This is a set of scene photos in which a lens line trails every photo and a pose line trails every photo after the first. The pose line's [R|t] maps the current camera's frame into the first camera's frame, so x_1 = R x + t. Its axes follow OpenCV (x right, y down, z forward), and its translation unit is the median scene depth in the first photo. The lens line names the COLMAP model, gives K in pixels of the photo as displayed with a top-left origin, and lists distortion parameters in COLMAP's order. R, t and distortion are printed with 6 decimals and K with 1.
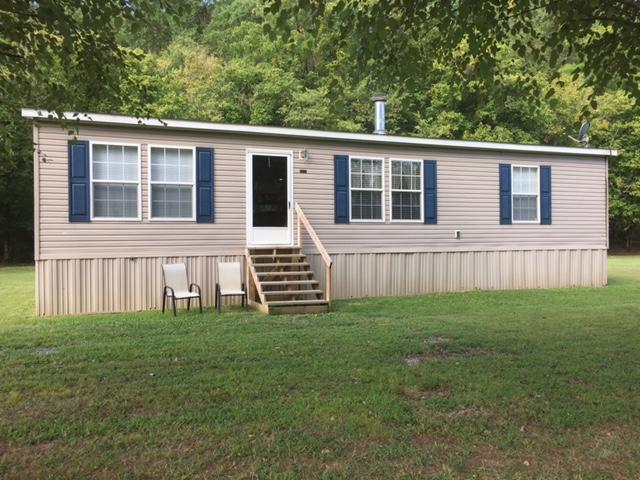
lens RADIAL K [[489.6, 0, 320.0], [0, 489.6, 240.0], [0, 0, 1]] dist [0.041996, -0.002909]
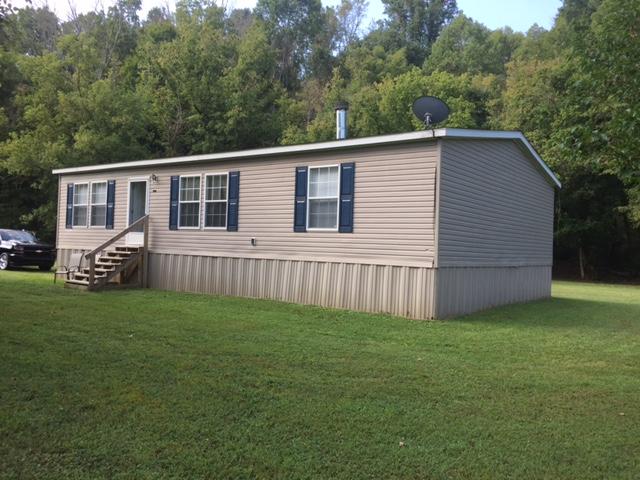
lens RADIAL K [[554.6, 0, 320.0], [0, 554.6, 240.0], [0, 0, 1]] dist [0.047083, -0.007185]
pose [[0.568432, 0.014568, -0.822601, 1.259606], [-0.037583, 0.999259, -0.008274, -0.009702], [0.821871, 0.035619, 0.568558, 0.443113]]
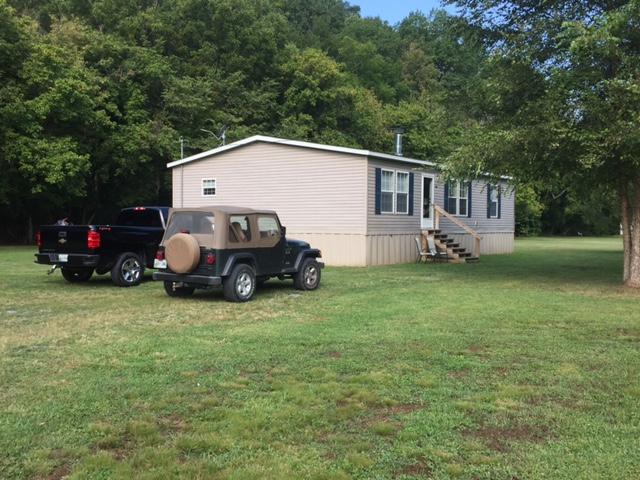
lens RADIAL K [[596.9, 0, 320.0], [0, 596.9, 240.0], [0, 0, 1]] dist [-0.003789, -0.004627]
pose [[0.827884, -0.009619, 0.560816, -1.358911], [-0.001436, 0.999813, 0.019269, 0.008772], [-0.560897, -0.016757, 0.827716, -0.461845]]
